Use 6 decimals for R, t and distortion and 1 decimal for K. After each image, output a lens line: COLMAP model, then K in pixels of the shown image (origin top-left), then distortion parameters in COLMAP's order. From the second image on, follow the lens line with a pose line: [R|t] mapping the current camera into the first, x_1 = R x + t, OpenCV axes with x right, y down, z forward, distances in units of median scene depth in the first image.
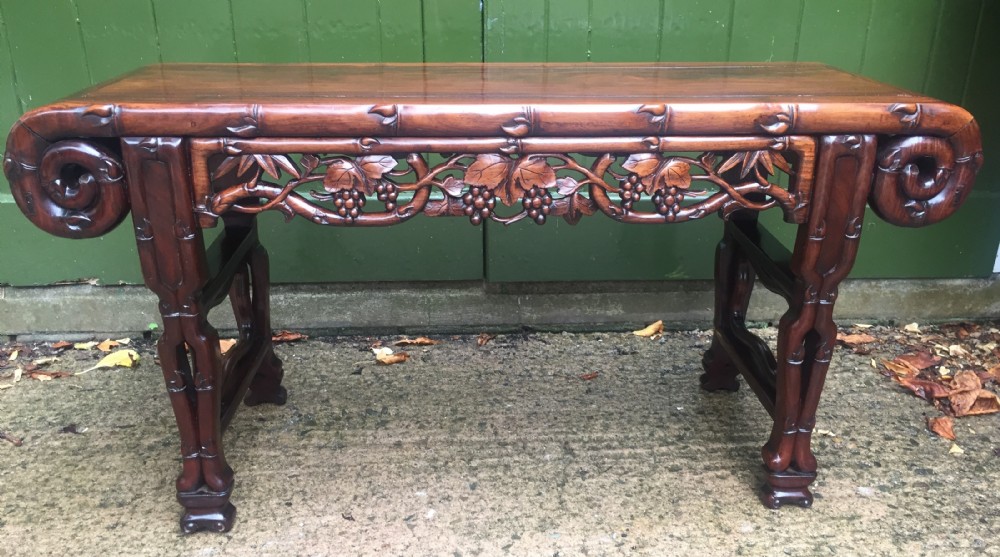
lens RADIAL K [[876.3, 0, 520.2], [0, 876.3, 315.0], [0, 0, 1]] dist [0.081590, -0.119036]
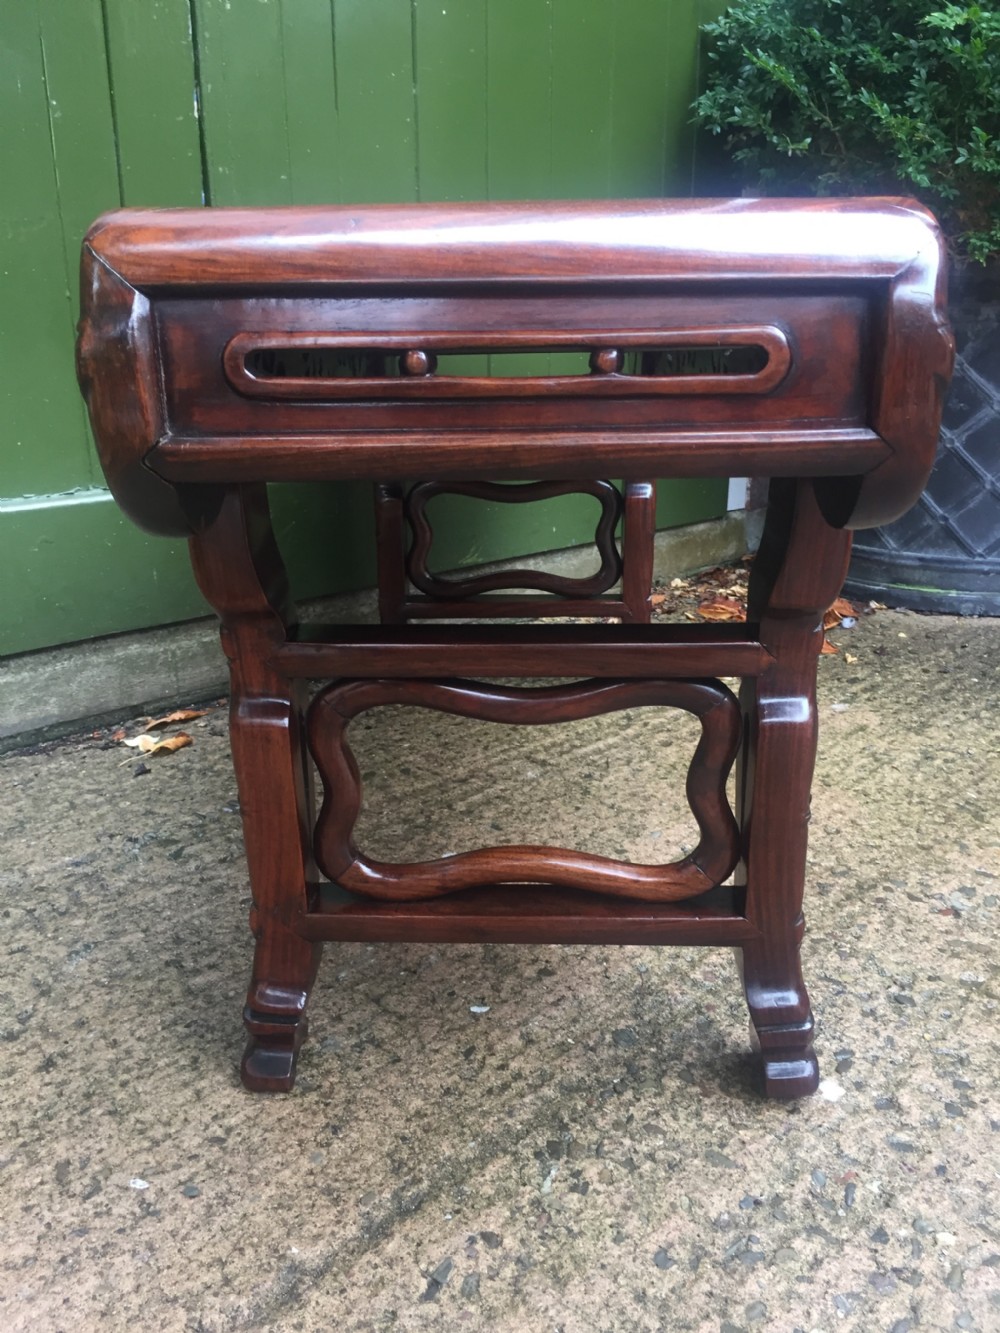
lens RADIAL K [[1146.6, 0, 502.2], [0, 1146.6, 665.4], [0, 0, 1]] dist [0.082042, -0.118935]
pose [[0.784639, -0.203435, 0.585625, -0.514381], [0.251336, 0.967900, -0.000518, 0.065605], [-0.566721, 0.147595, 0.810582, 0.214951]]
